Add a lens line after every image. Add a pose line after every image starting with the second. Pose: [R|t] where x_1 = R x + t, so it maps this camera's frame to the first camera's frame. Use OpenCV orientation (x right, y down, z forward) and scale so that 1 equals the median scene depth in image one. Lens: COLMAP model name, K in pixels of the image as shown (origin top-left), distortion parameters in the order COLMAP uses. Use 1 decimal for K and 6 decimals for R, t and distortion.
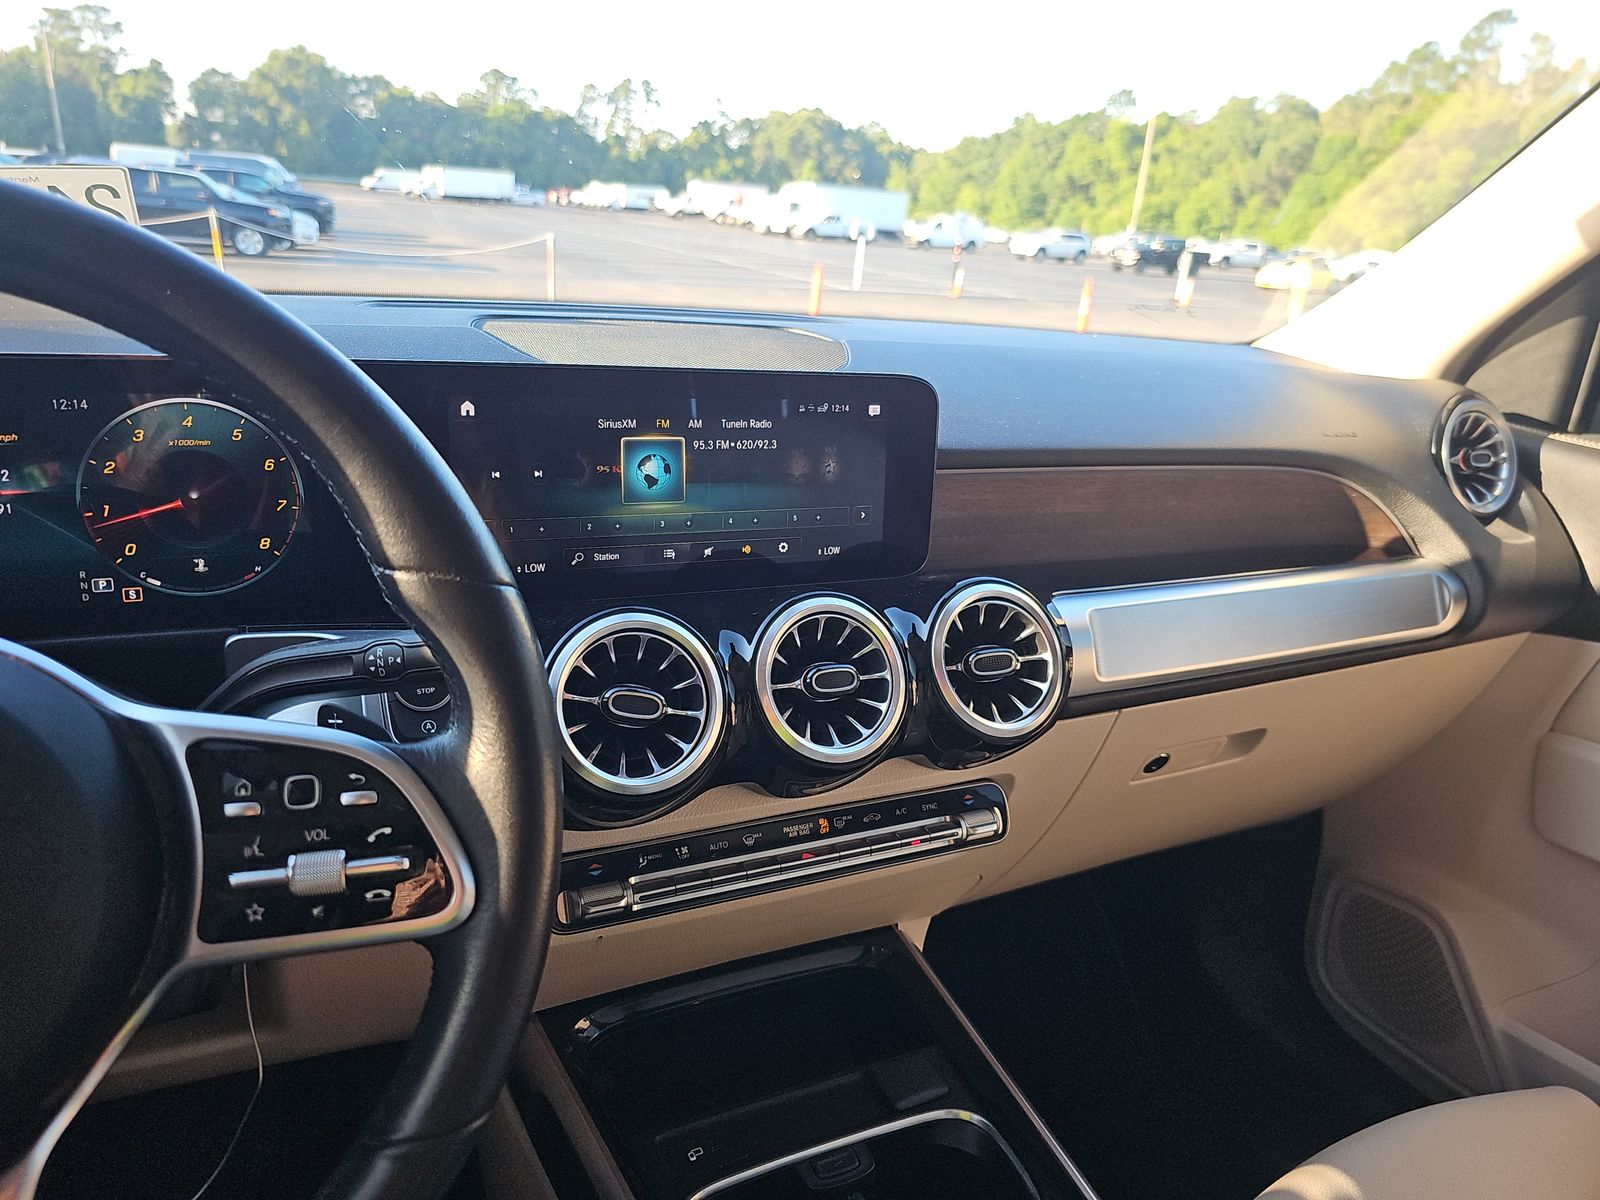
lens RADIAL K [[1048.2, 0, 787.1], [0, 1048.2, 590.0], [0, 0, 1]] dist [0.022340, -0.022399]
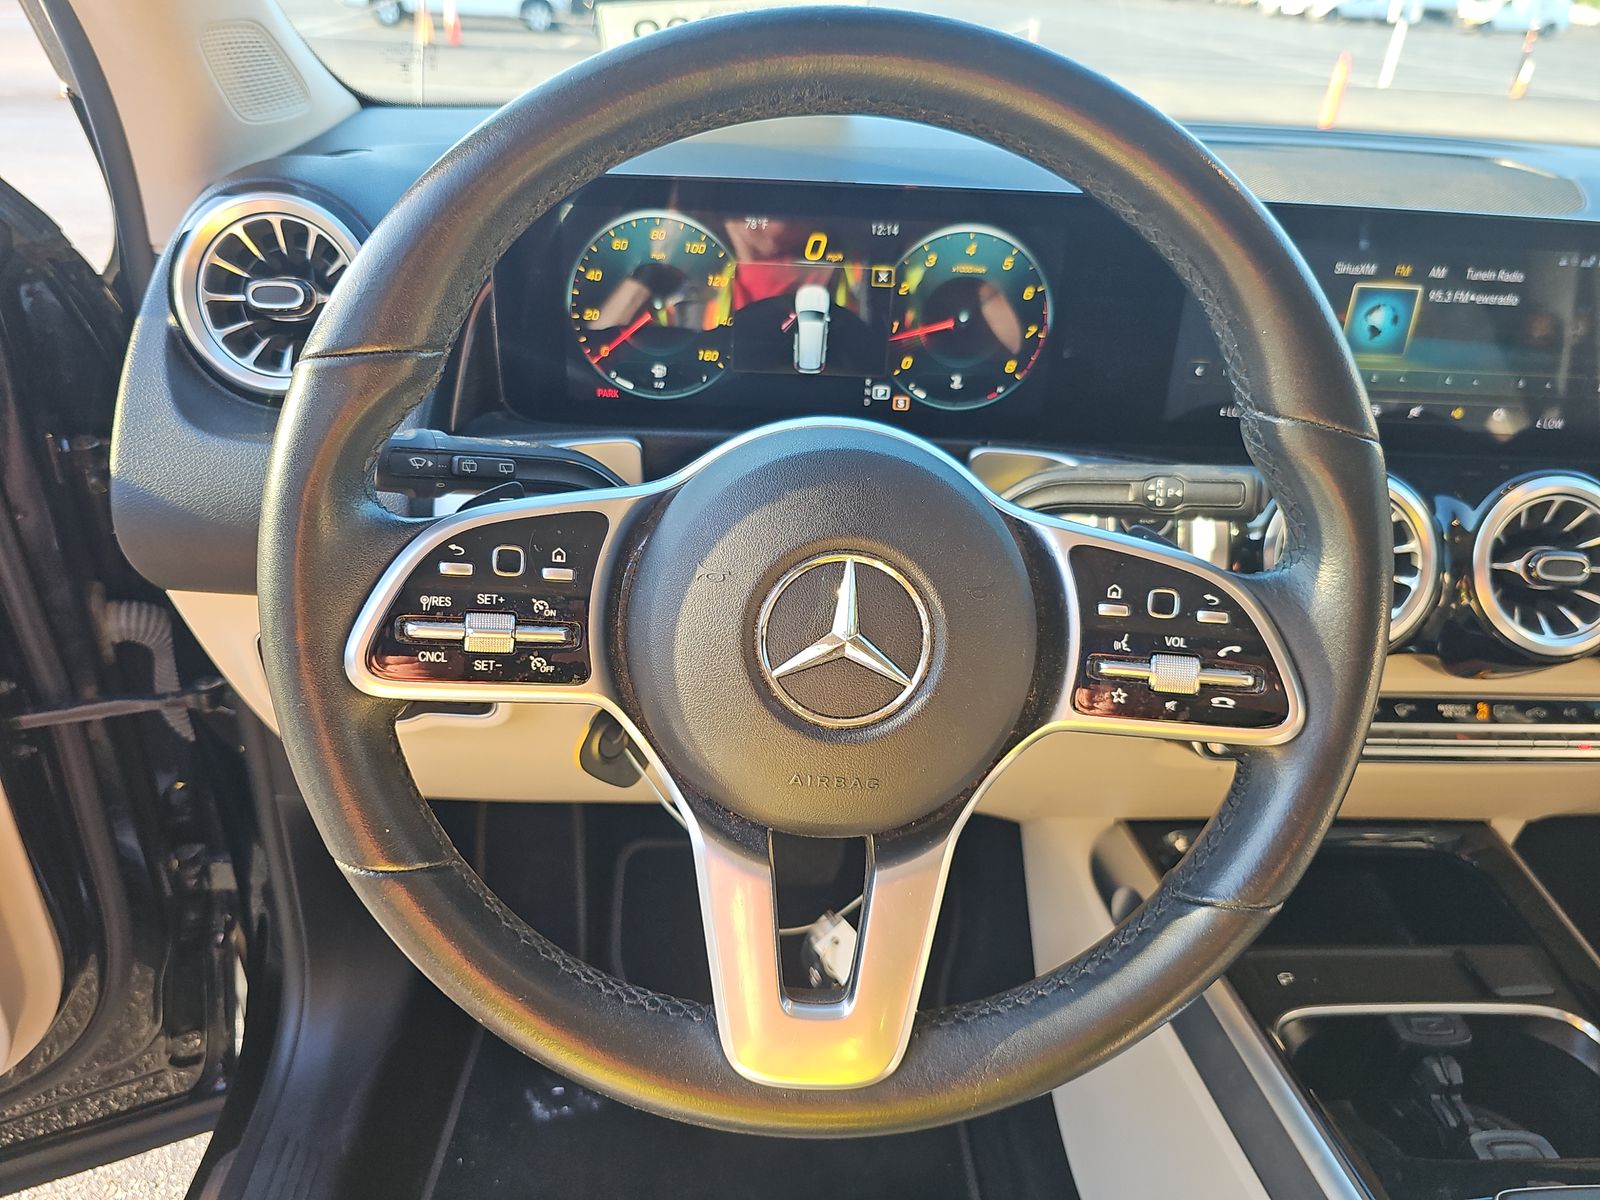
lens RADIAL K [[1048.2, 0, 794.4], [0, 1048.2, 615.0], [0, 0, 1]] dist [0.022340, -0.022399]
pose [[0.925710, 0.171008, -0.337369, -0.259003], [-0.105152, 0.973150, 0.204750, 0.006450], [0.363324, -0.154064, 0.918836, -0.120601]]
